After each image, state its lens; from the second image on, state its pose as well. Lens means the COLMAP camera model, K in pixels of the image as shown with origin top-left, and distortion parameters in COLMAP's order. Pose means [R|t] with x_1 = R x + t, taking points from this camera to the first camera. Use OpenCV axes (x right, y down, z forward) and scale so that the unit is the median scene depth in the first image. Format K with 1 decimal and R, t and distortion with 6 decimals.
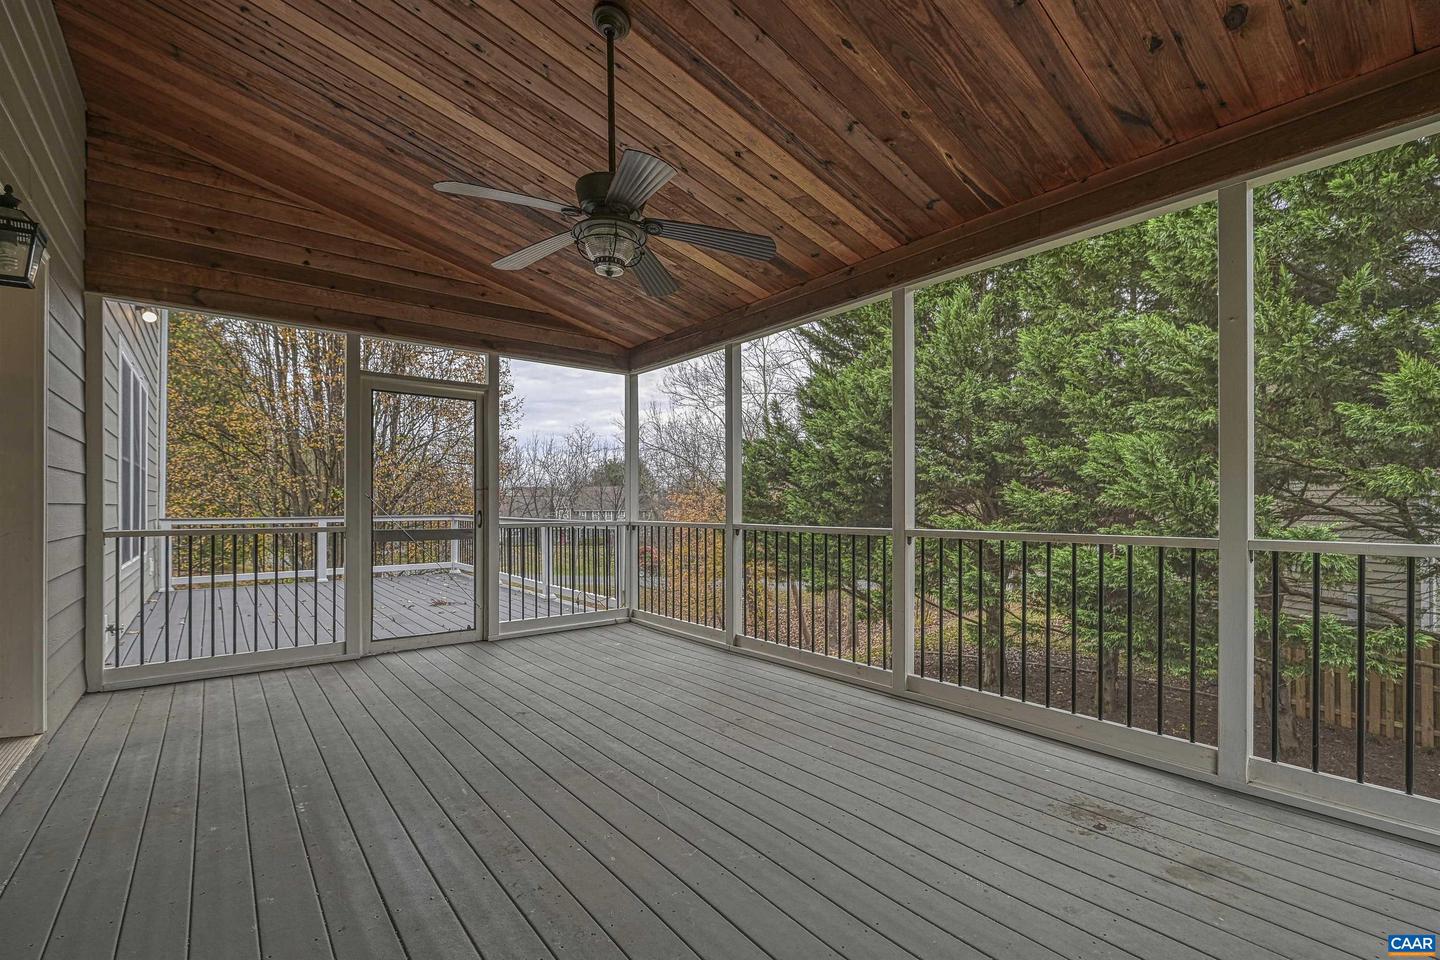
lens RADIAL K [[634.4, 0, 716.7], [0, 634.4, 502.0], [0, 0, 1]] dist [-0.002753, -0.000079]
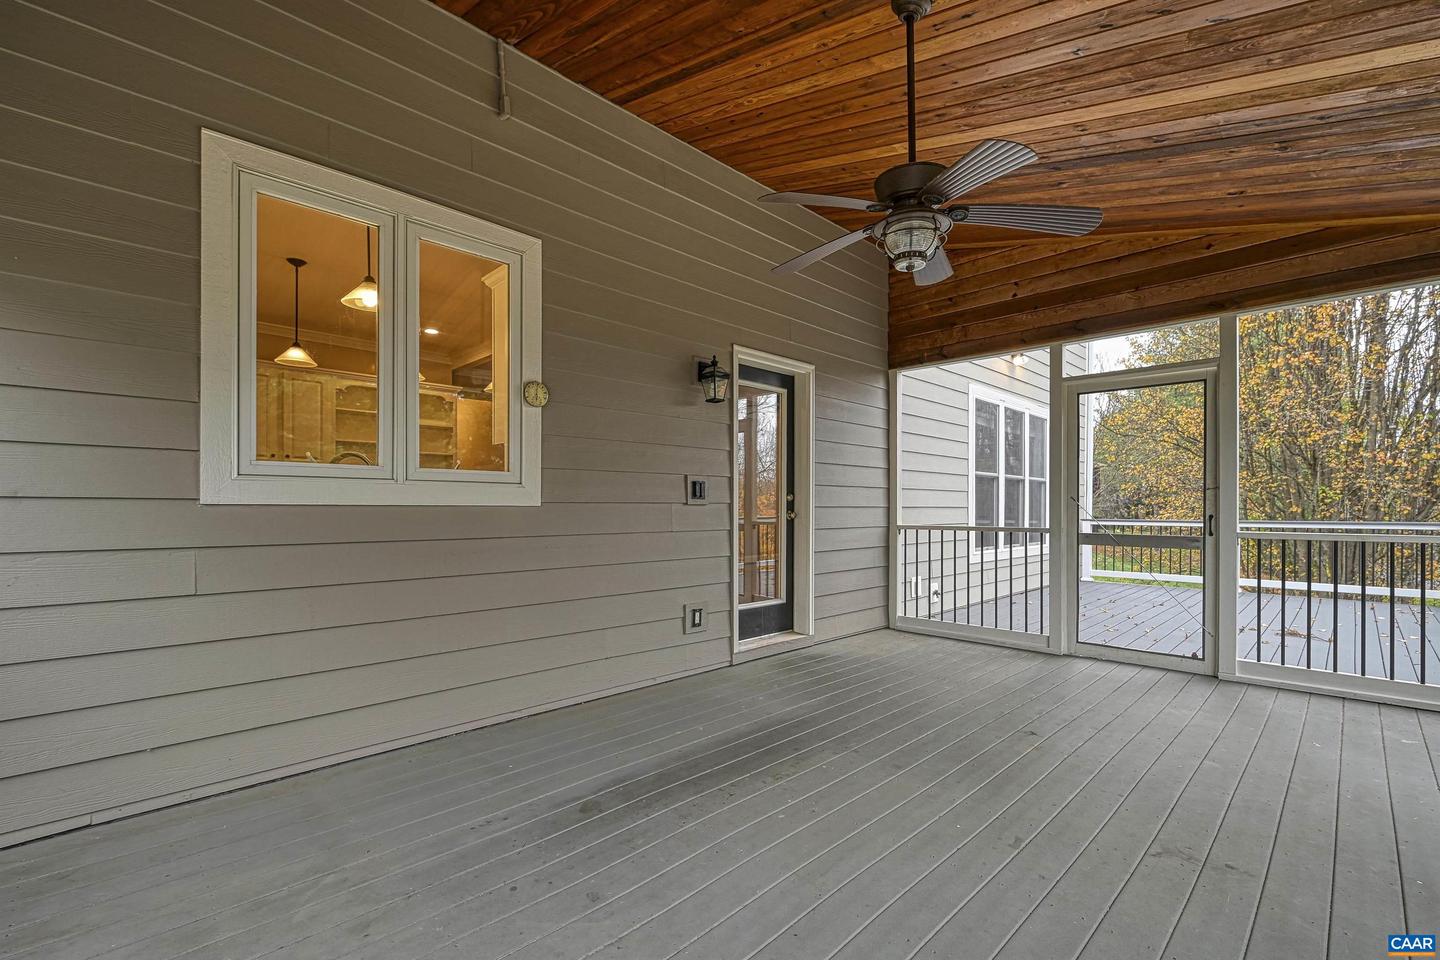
lens RADIAL K [[634.4, 0, 718.1], [0, 634.4, 510.7], [0, 0, 1]] dist [-0.002753, -0.000079]
pose [[0.109670, 0.006561, -0.993946, 0.371837], [0.003252, 0.999970, 0.006960, 0.000486], [0.993963, -0.003996, 0.109645, 0.296051]]
